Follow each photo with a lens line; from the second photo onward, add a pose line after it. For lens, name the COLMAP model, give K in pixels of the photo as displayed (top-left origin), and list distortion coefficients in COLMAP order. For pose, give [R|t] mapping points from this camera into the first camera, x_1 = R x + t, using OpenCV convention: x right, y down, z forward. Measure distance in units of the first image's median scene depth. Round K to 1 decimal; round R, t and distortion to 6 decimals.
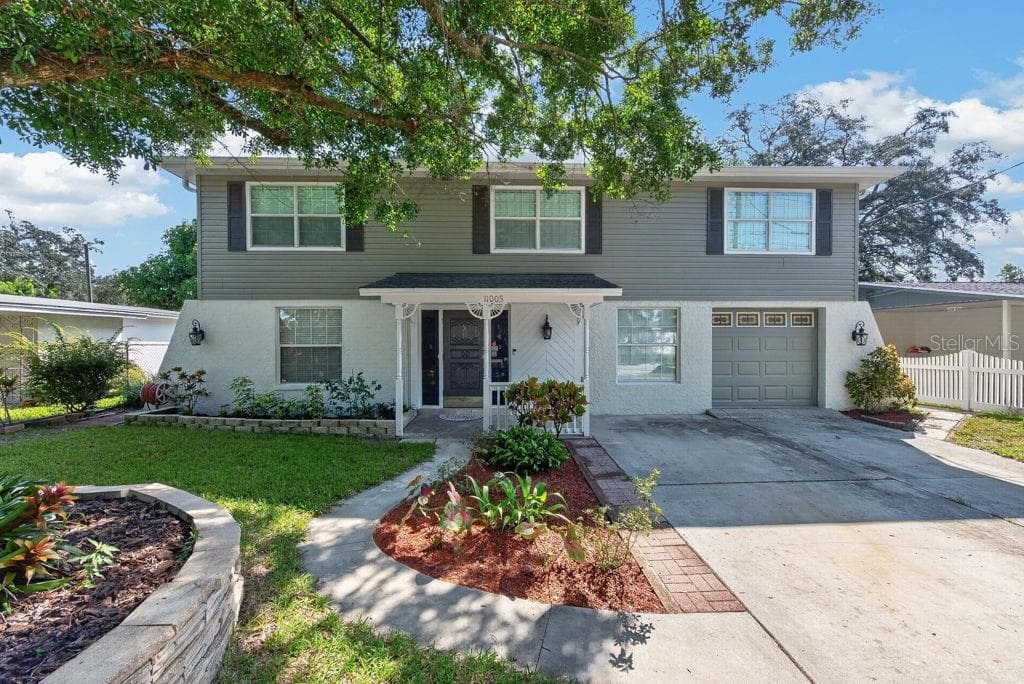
lens RADIAL K [[412.4, 0, 503.5], [0, 412.4, 340.6], [0, 0, 1]] dist [0.002637, 0.000685]
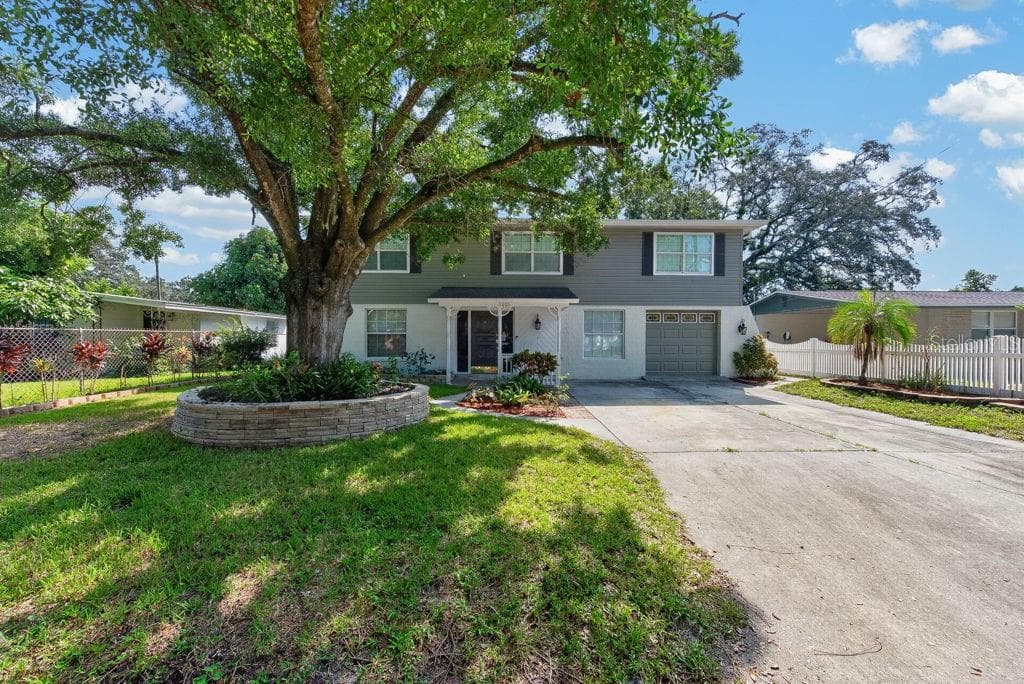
lens RADIAL K [[412.4, 0, 515.3], [0, 412.4, 345.4], [0, 0, 1]] dist [0.002637, 0.000685]
pose [[0.999930, 0.002353, 0.011584, 0.002442], [-0.002473, 0.999944, 0.010304, 0.044458], [-0.011559, -0.010332, 0.999880, -0.624772]]
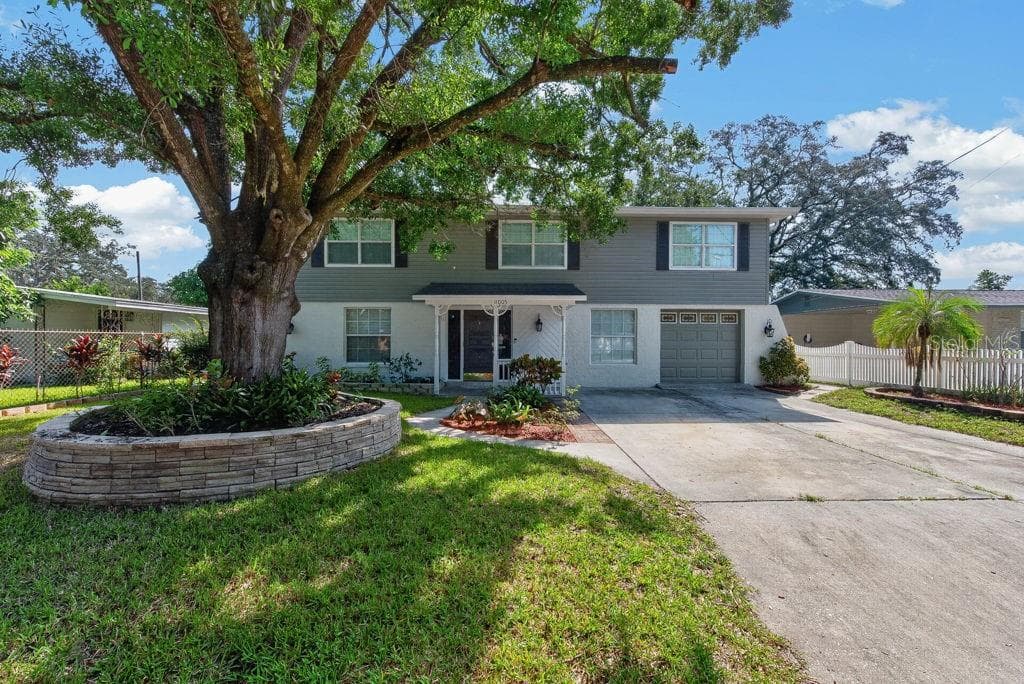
lens RADIAL K [[412.4, 0, 511.4], [0, 412.4, 345.4], [0, 0, 1]] dist [0.002637, 0.000685]
pose [[0.999981, 0.003632, 0.004998, 0.006680], [-0.003665, 0.999971, 0.006628, 0.038977], [-0.004974, -0.006646, 0.999966, -0.427053]]
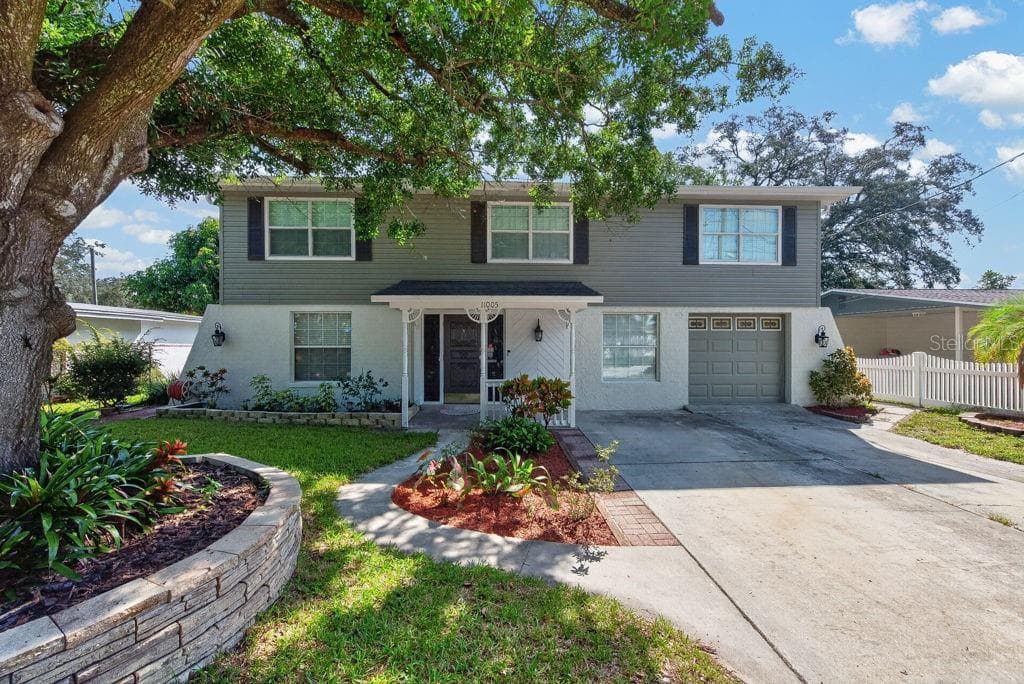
lens RADIAL K [[412.4, 0, 506.5], [0, 412.4, 340.9], [0, 0, 1]] dist [0.002637, 0.000685]
pose [[0.999900, 0.001515, 0.014037, 0.005220], [-0.001407, 0.999970, -0.007674, 0.004936], [-0.014048, 0.007653, 0.999872, -0.109458]]
